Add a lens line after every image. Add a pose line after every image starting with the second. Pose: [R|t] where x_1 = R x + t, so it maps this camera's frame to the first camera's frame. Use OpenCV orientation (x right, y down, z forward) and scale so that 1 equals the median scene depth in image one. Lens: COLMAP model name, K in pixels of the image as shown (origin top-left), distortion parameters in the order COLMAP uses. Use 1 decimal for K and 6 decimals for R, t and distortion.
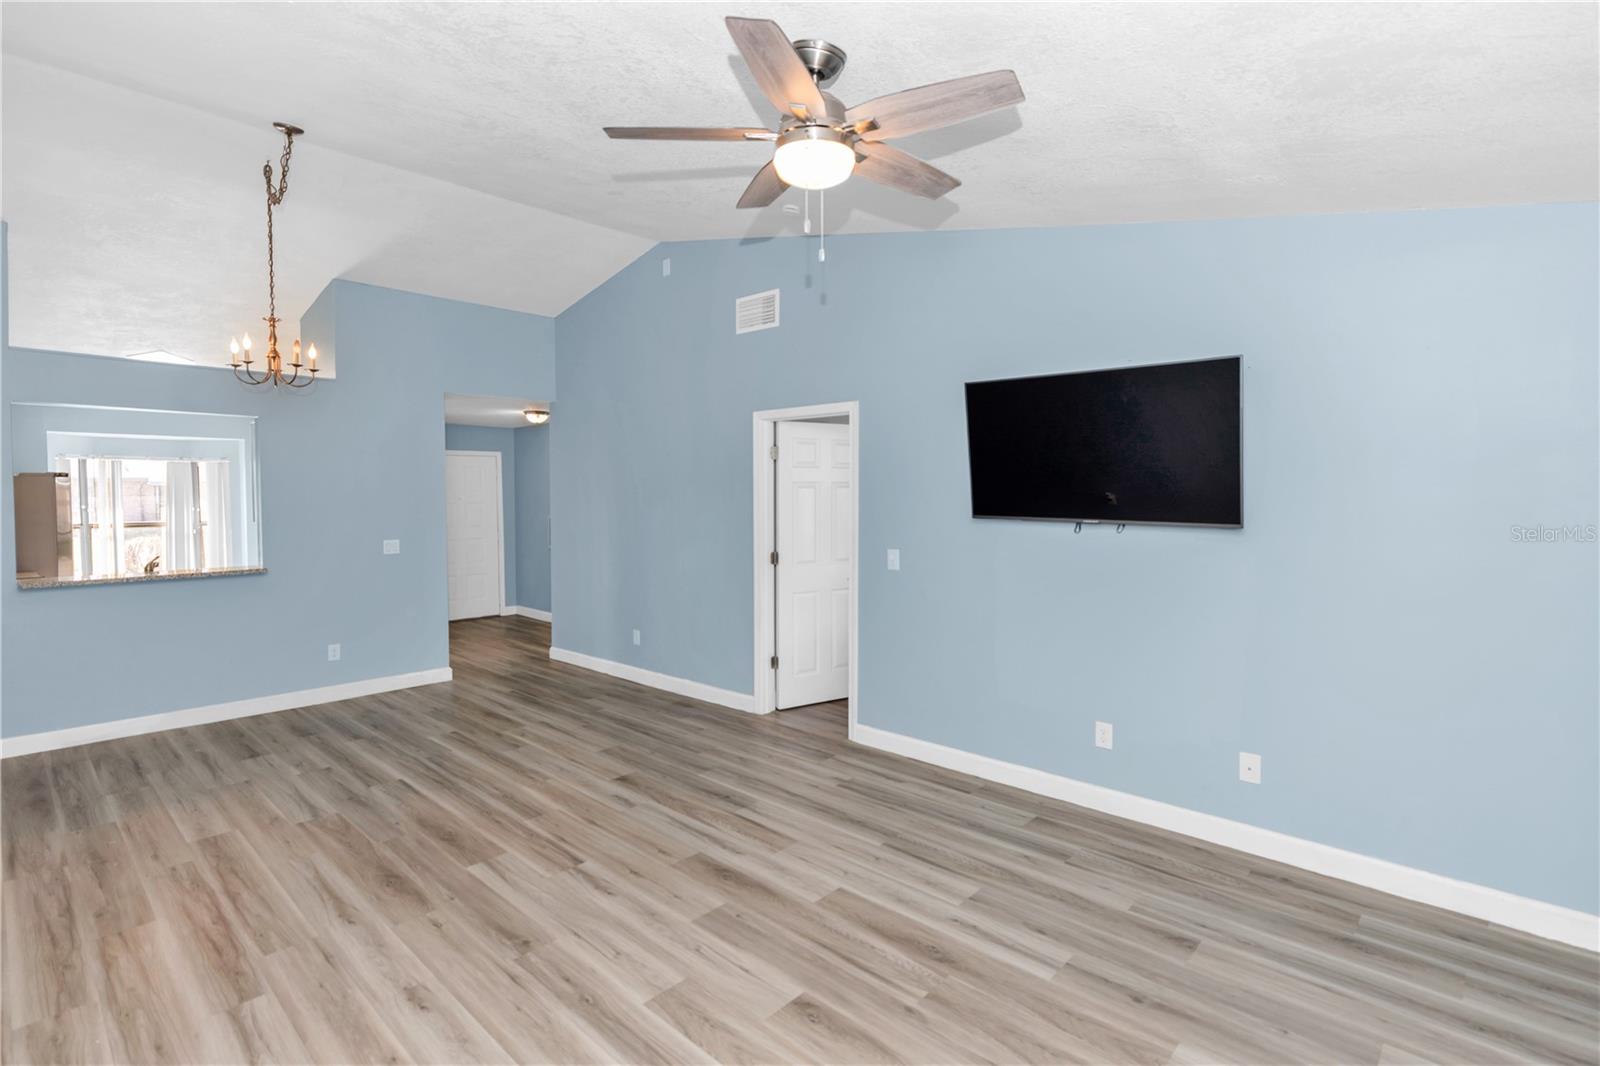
lens RADIAL K [[737.4, 0, 818.2], [0, 737.4, 495.2], [0, 0, 1]] dist [0.001793, 0.000243]
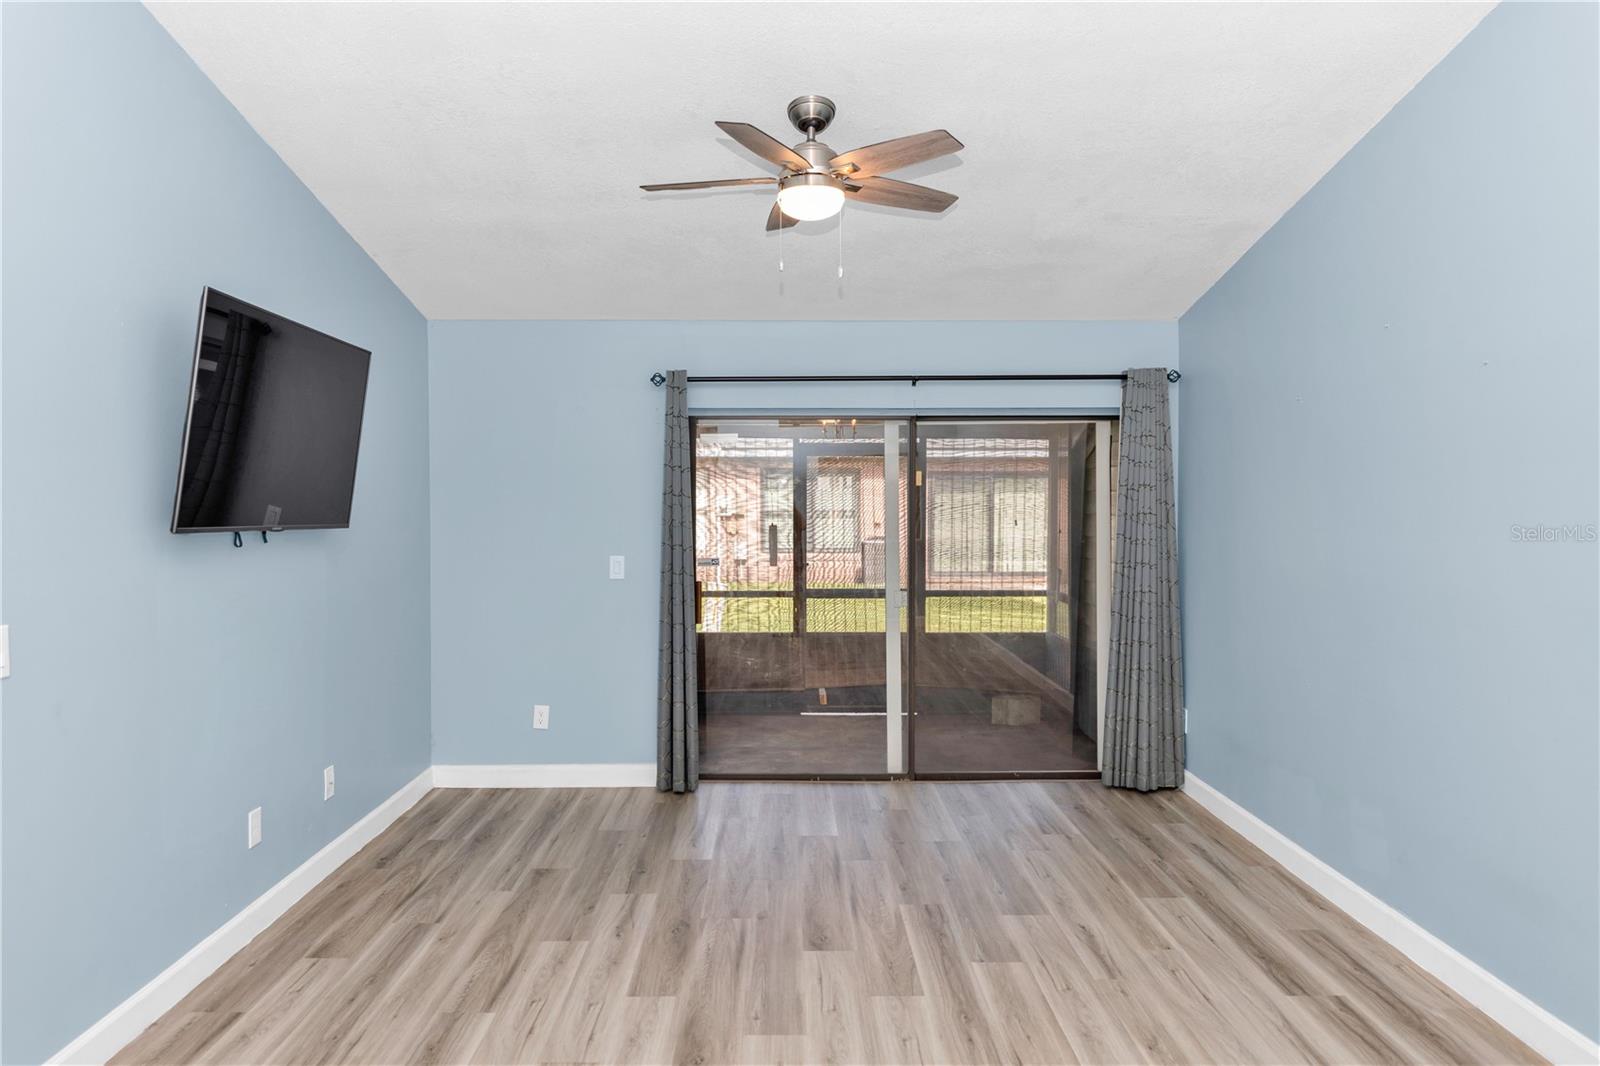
lens RADIAL K [[1093.4, 0, 806.7], [0, 1093.4, 523.5], [0, 0, 1]] dist [0.016842, -0.003022]
pose [[-0.680866, -0.010410, 0.732334, -0.674281], [0.007003, 0.999761, 0.020722, 0.008603], [-0.732375, 0.019237, -0.680630, 1.177325]]
